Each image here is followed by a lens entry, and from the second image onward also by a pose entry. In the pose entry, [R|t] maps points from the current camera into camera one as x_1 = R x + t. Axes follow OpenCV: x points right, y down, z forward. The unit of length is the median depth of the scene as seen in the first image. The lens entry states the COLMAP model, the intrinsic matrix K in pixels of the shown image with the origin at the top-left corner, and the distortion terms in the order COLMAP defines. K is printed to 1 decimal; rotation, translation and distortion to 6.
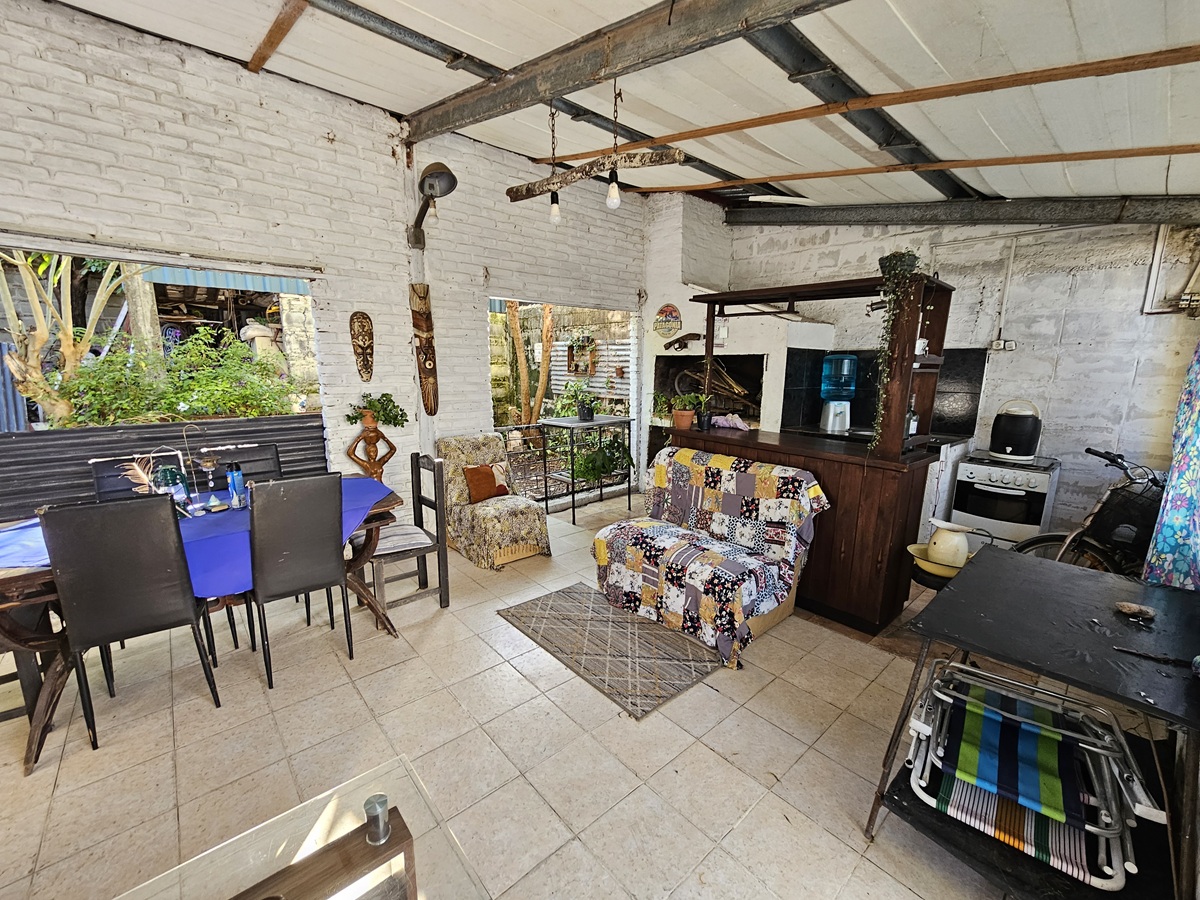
lens RADIAL K [[499.2, 0, 600.0], [0, 499.2, 450.0], [0, 0, 1]] dist [-0.001139, 0.000068]
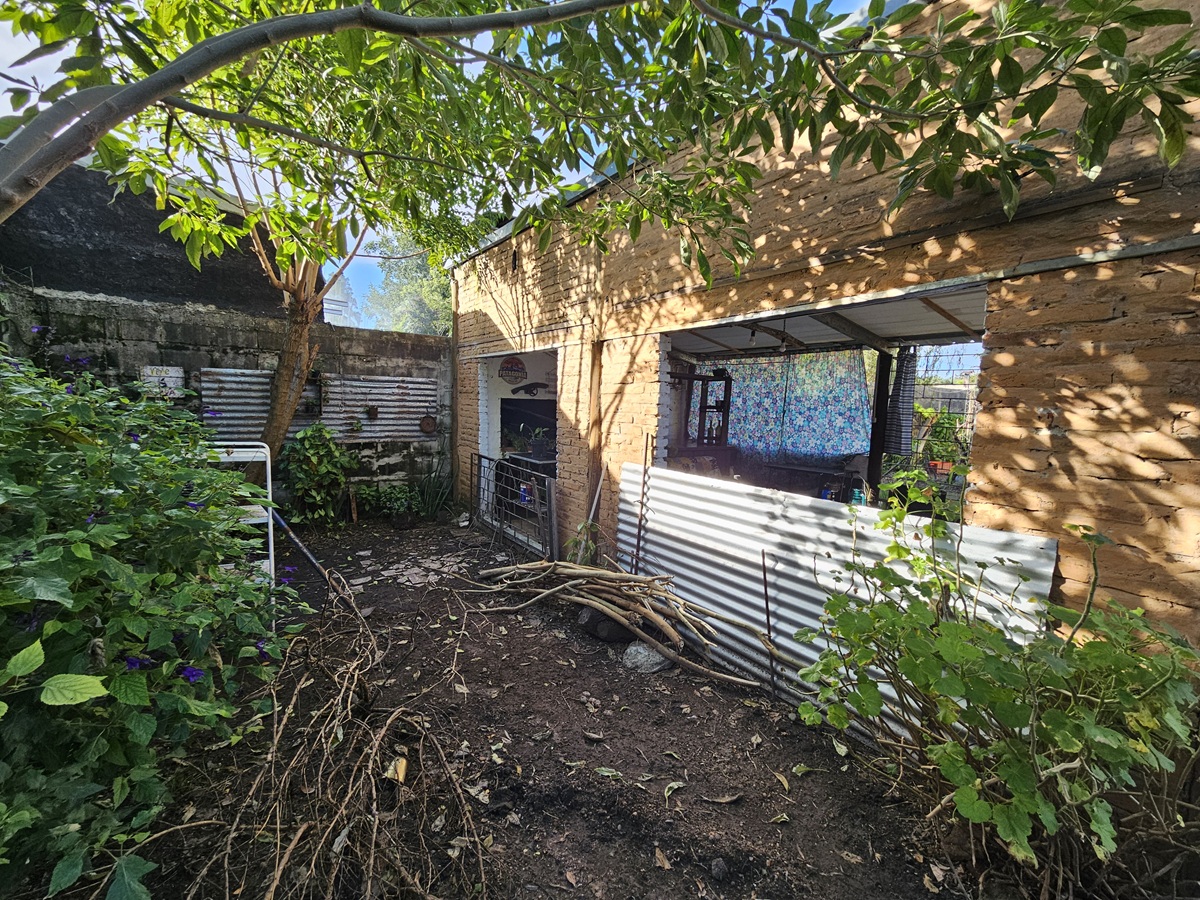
lens RADIAL K [[499.2, 0, 600.0], [0, 499.2, 450.0], [0, 0, 1]] dist [-0.001139, 0.000068]
pose [[0.113383, -0.098678, 0.988639, -0.784720], [0.146792, 0.985799, 0.081560, -0.102687], [-0.982648, 0.135876, 0.126258, 0.500052]]
